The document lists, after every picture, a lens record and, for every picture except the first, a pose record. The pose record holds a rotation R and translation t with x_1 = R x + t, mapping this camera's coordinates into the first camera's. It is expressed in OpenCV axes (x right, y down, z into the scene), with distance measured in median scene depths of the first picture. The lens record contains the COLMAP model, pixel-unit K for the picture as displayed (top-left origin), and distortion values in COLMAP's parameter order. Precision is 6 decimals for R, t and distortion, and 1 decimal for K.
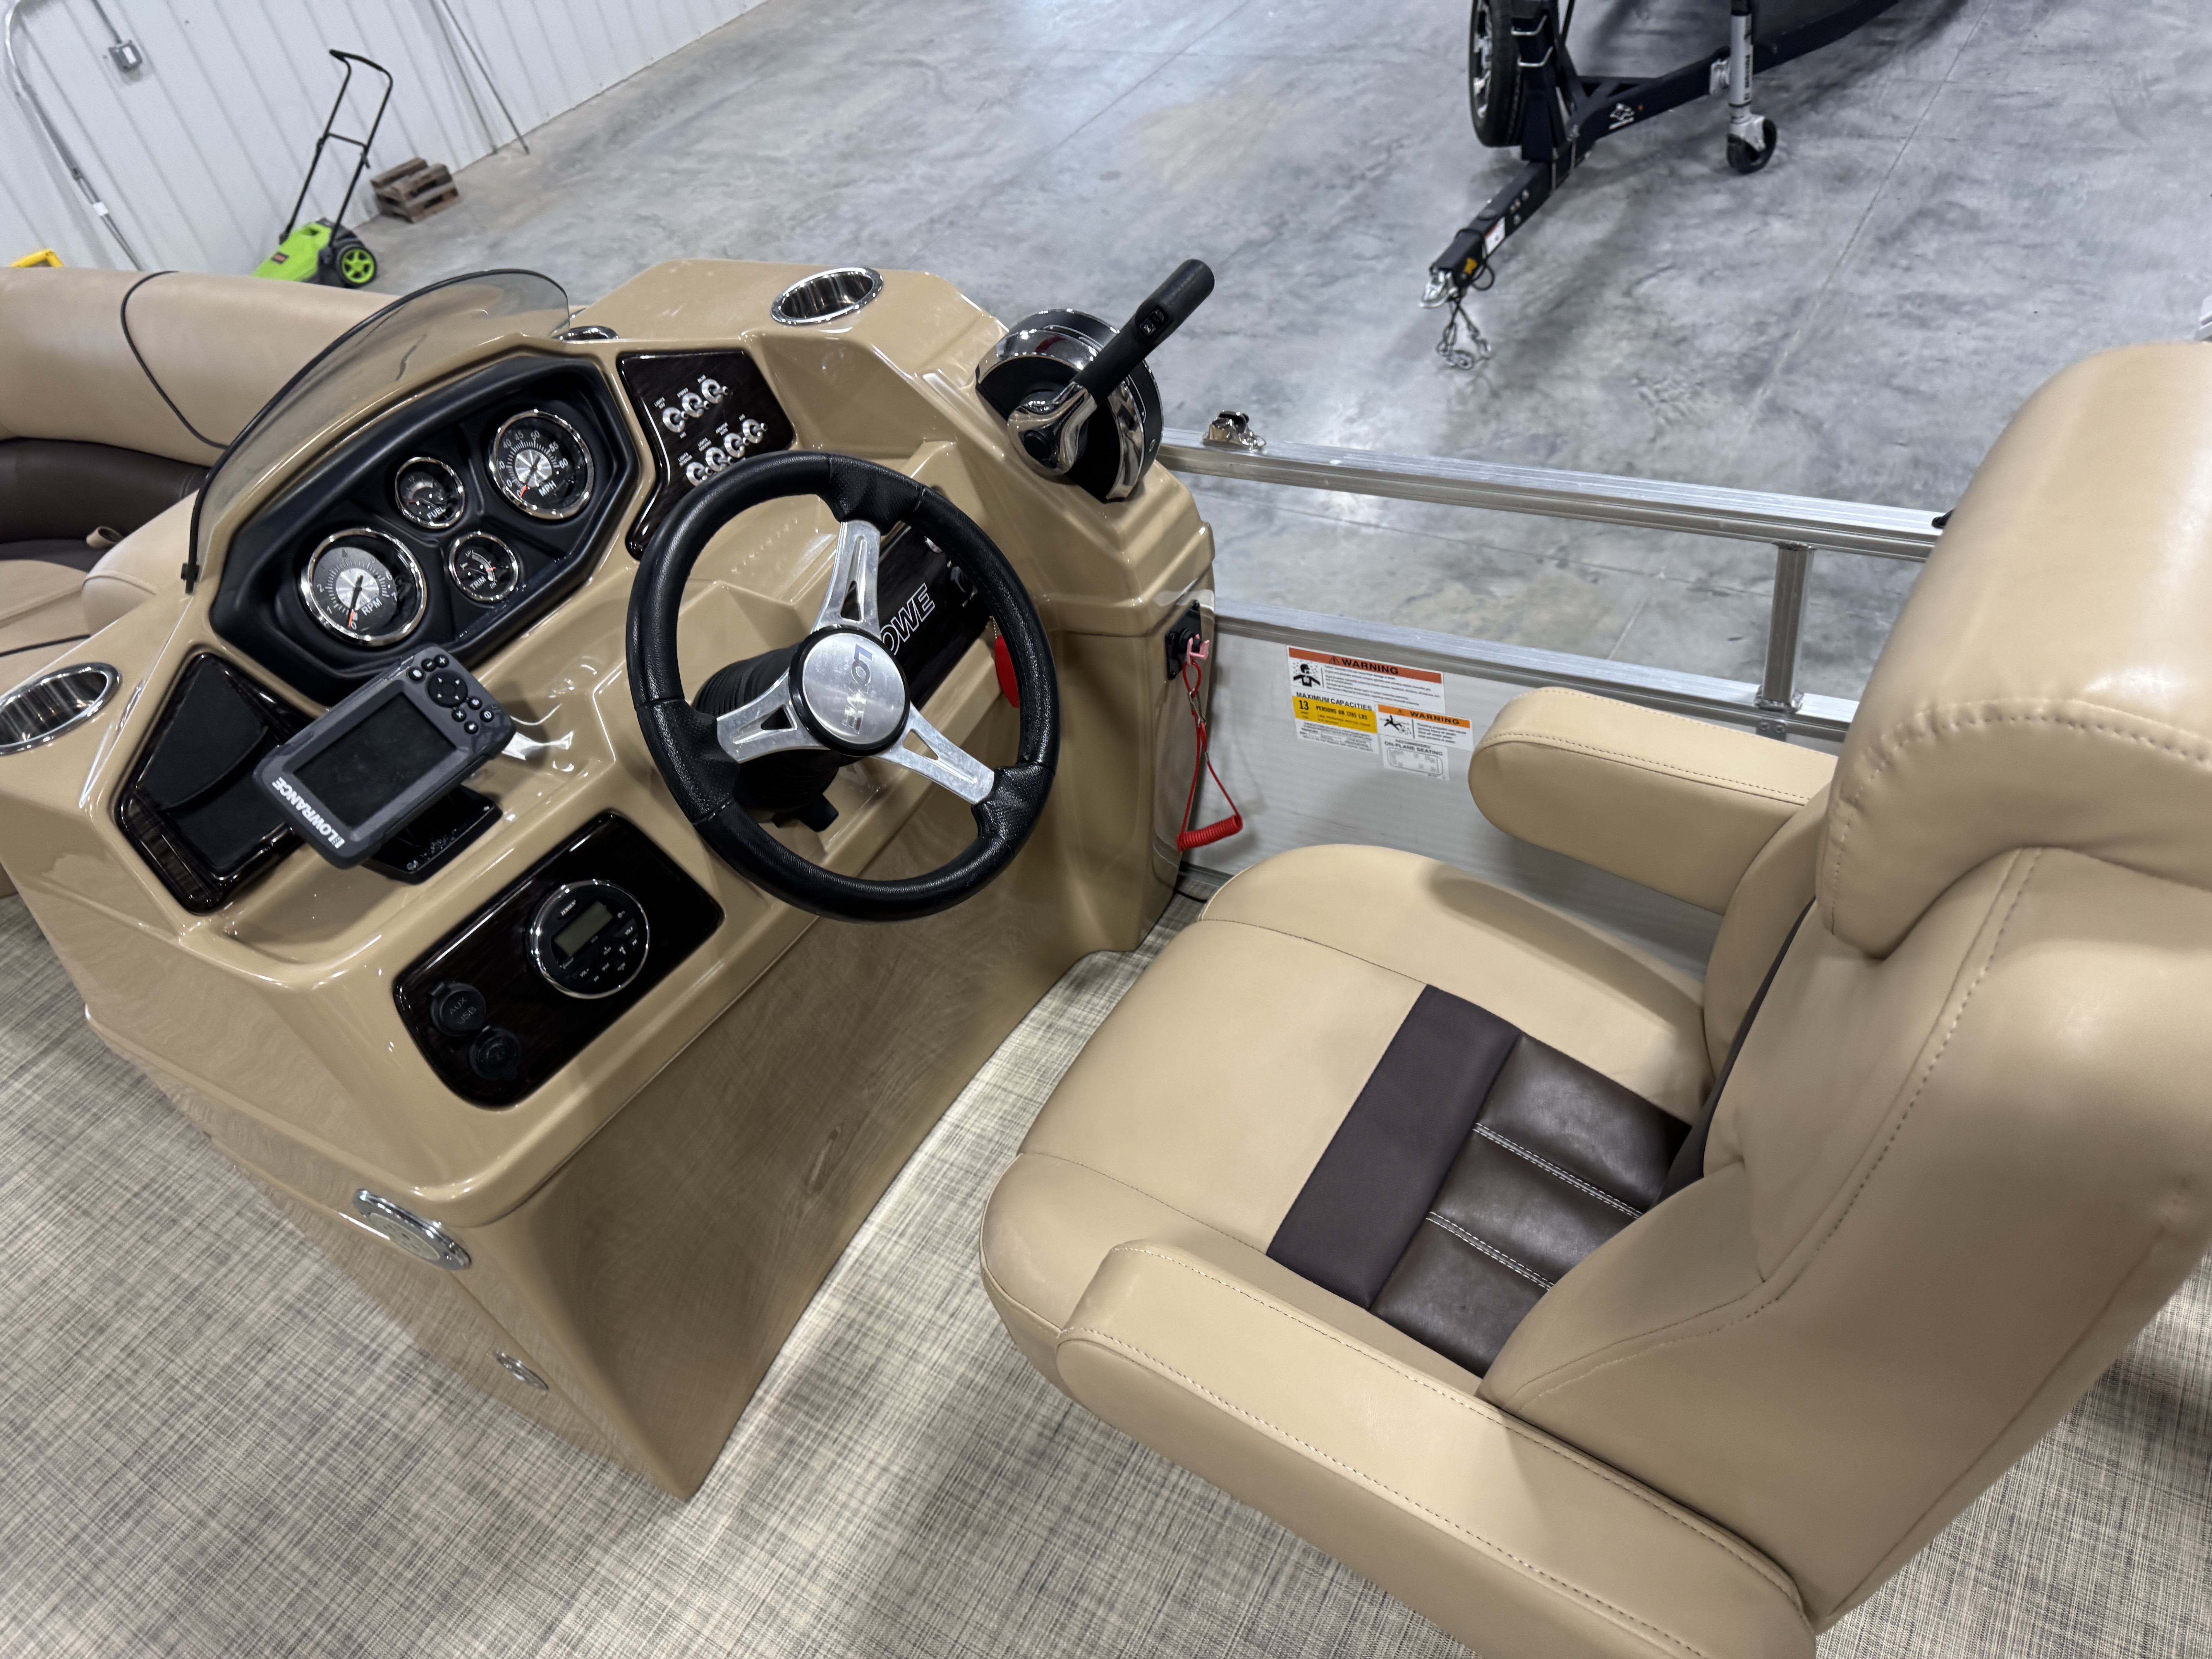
lens RADIAL K [[1524.6, 0, 1057.6], [0, 1524.6, 828.8], [0, 0, 1]] dist [0.000766, -0.004831]
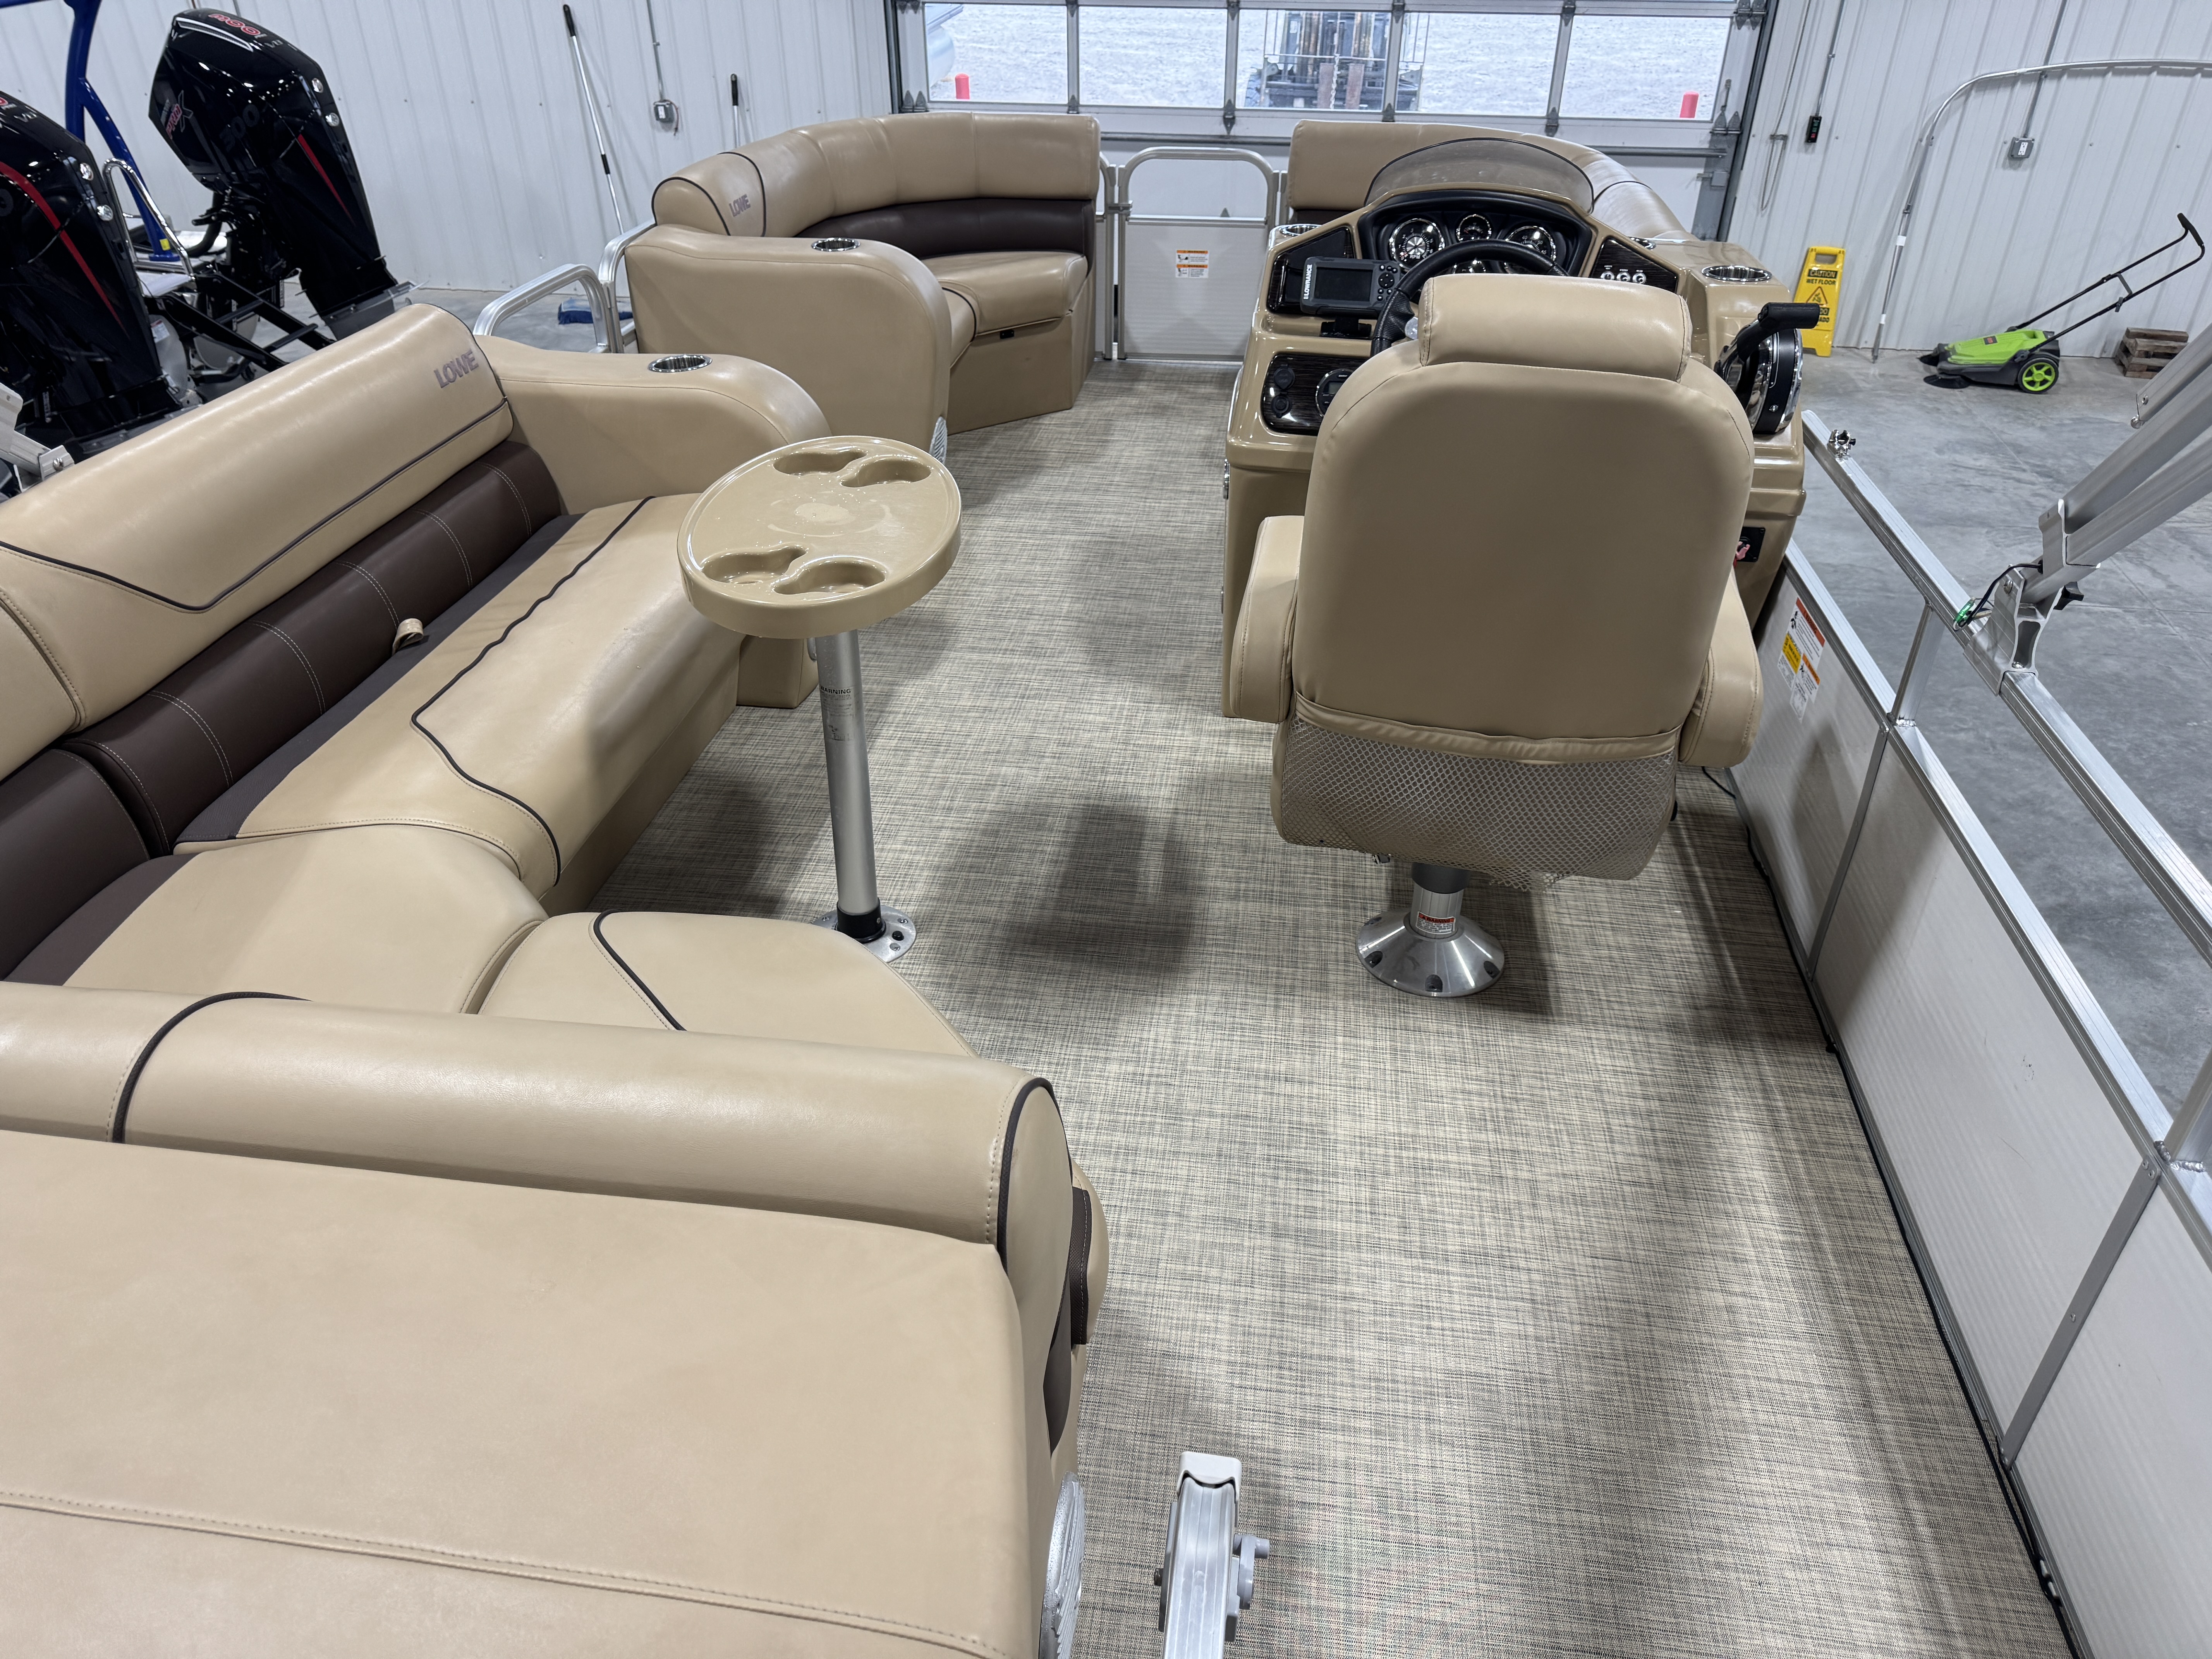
lens RADIAL K [[1549.7, 0, 1115.9], [0, 1549.7, 891.1], [0, 0, 1]] dist [0.030310, -0.043874]
pose [[0.392040, 0.654215, -0.646767, 0.263776], [-0.676800, 0.681293, 0.278894, 0.026744], [0.623094, 0.328394, 0.709867, -0.107528]]
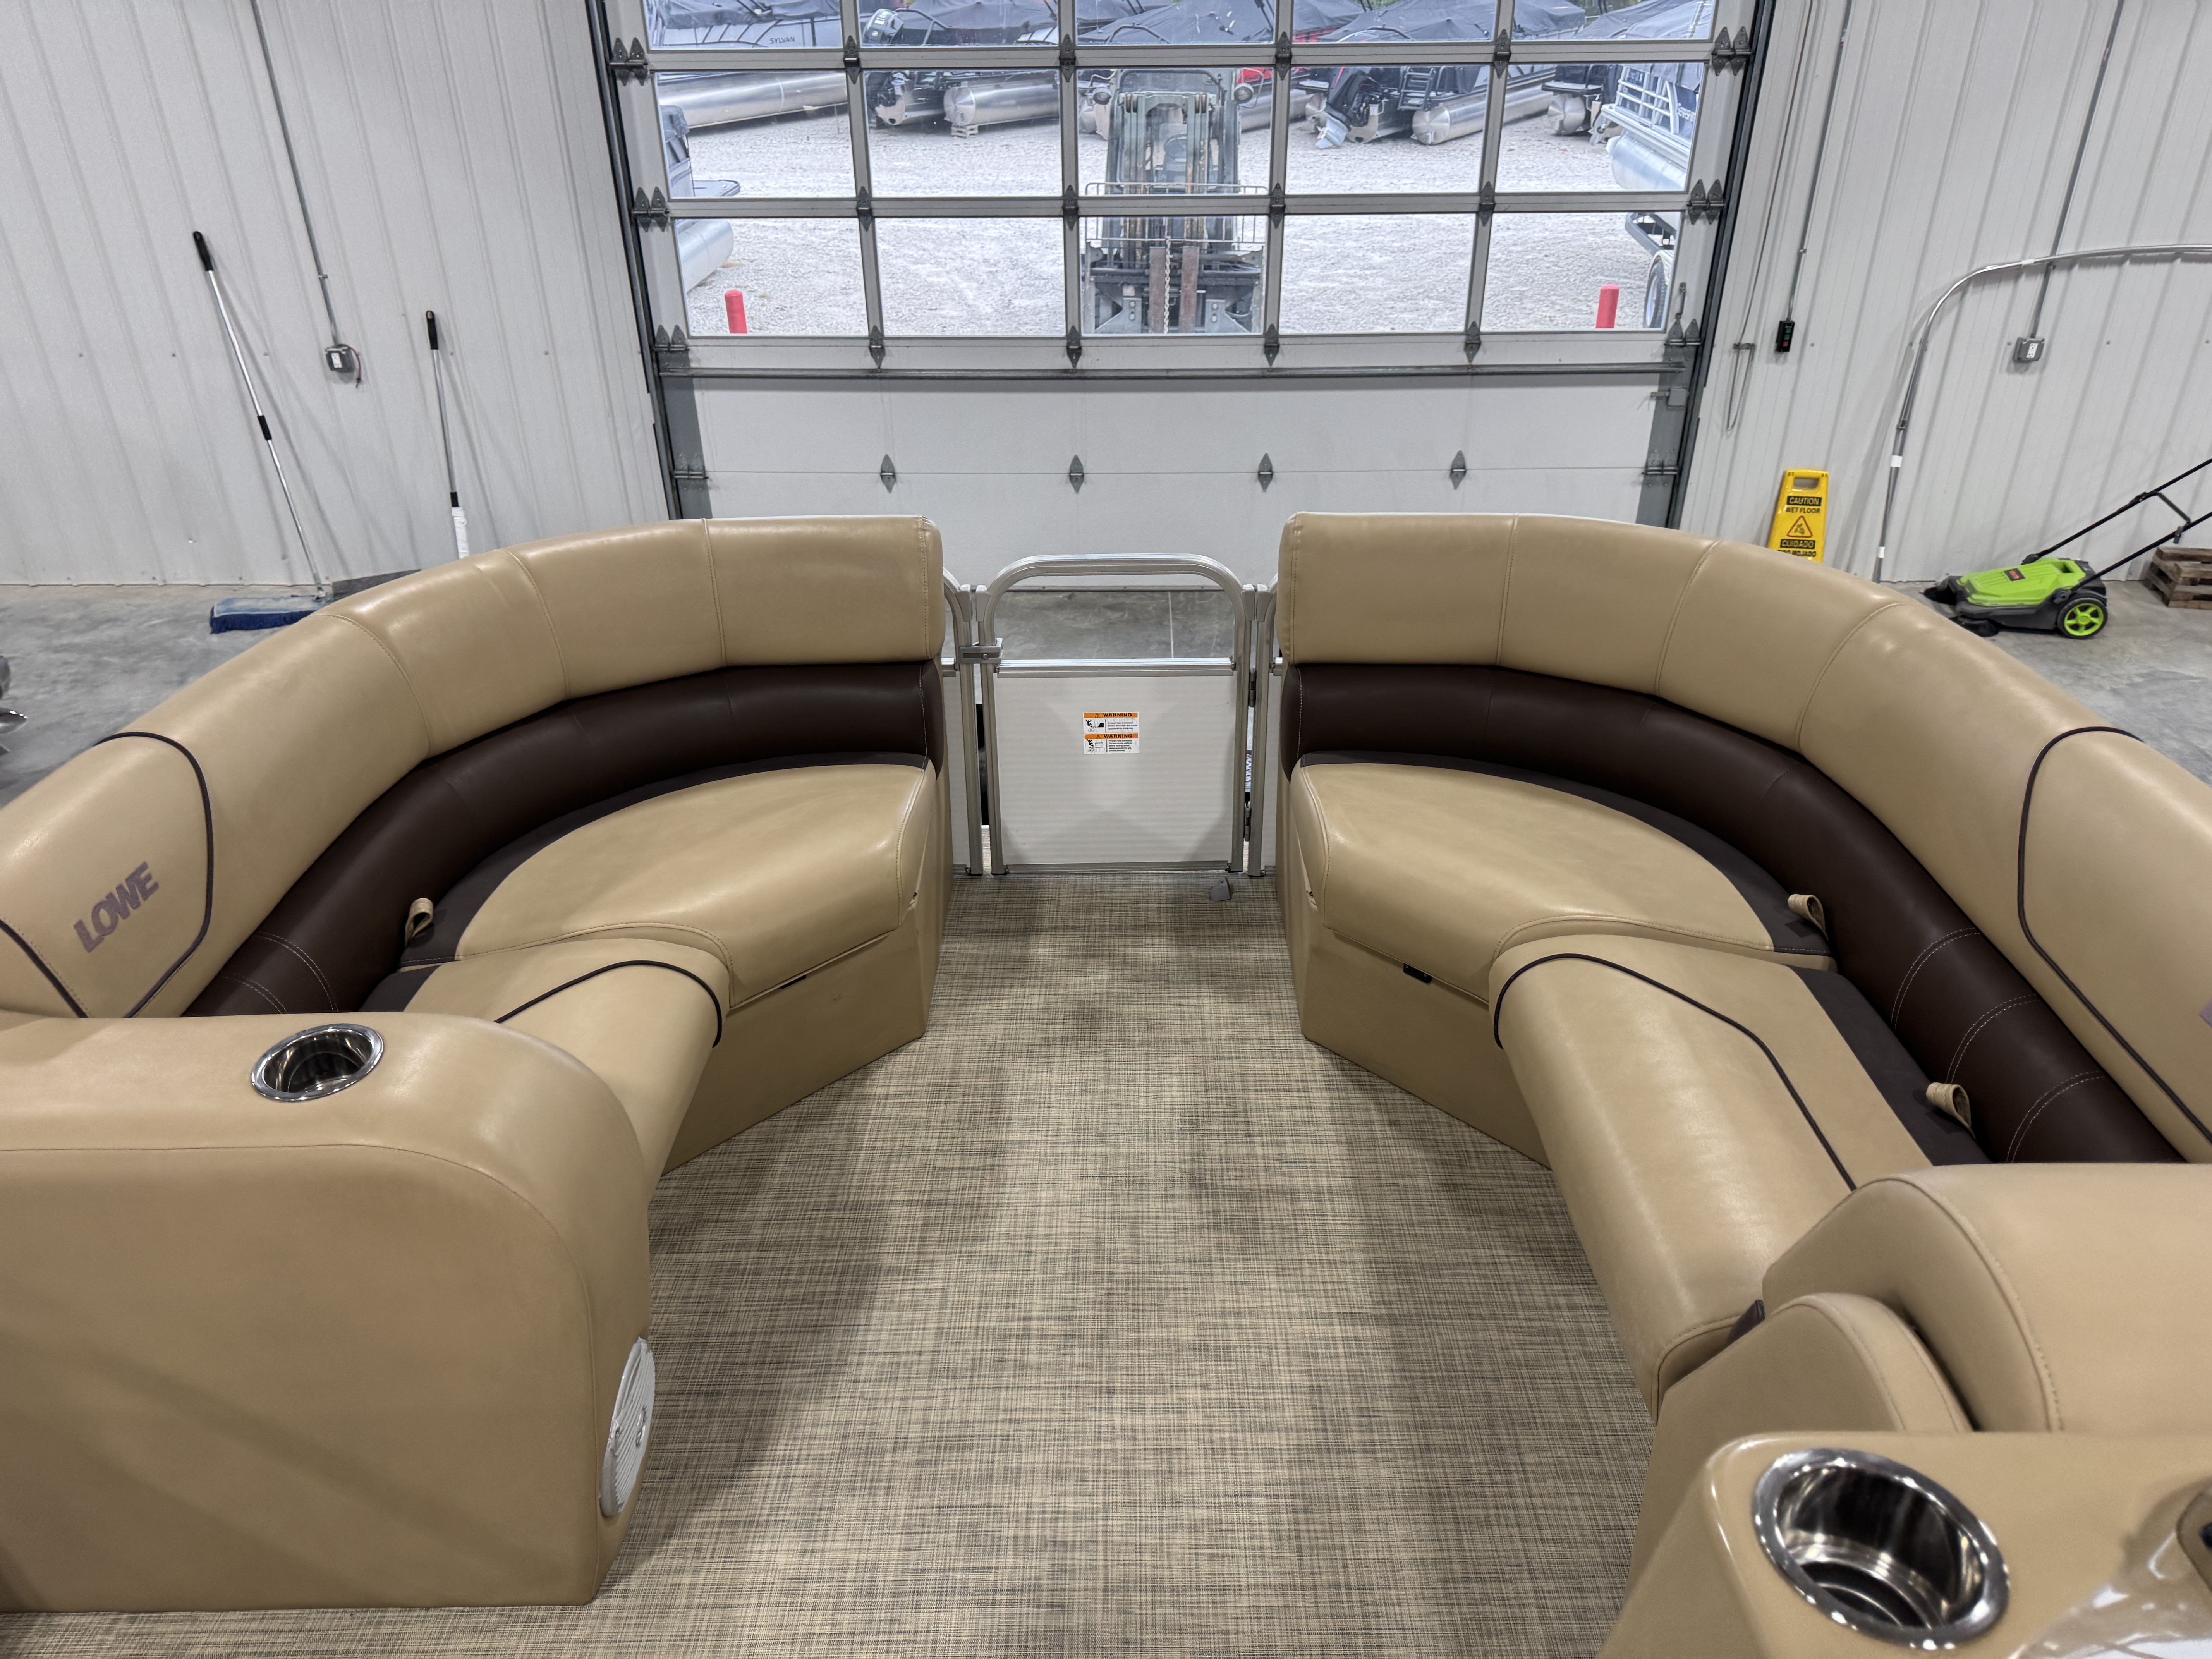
lens RADIAL K [[1486.0, 0, 1104.0], [0, 1486.0, 833.1], [0, 0, 1]] dist [0.026833, -0.046819]
pose [[0.503495, 0.564446, -0.654136, -0.099618], [-0.643117, 0.750425, 0.152519, -0.031688], [0.576969, 0.343894, 0.740840, 0.042667]]
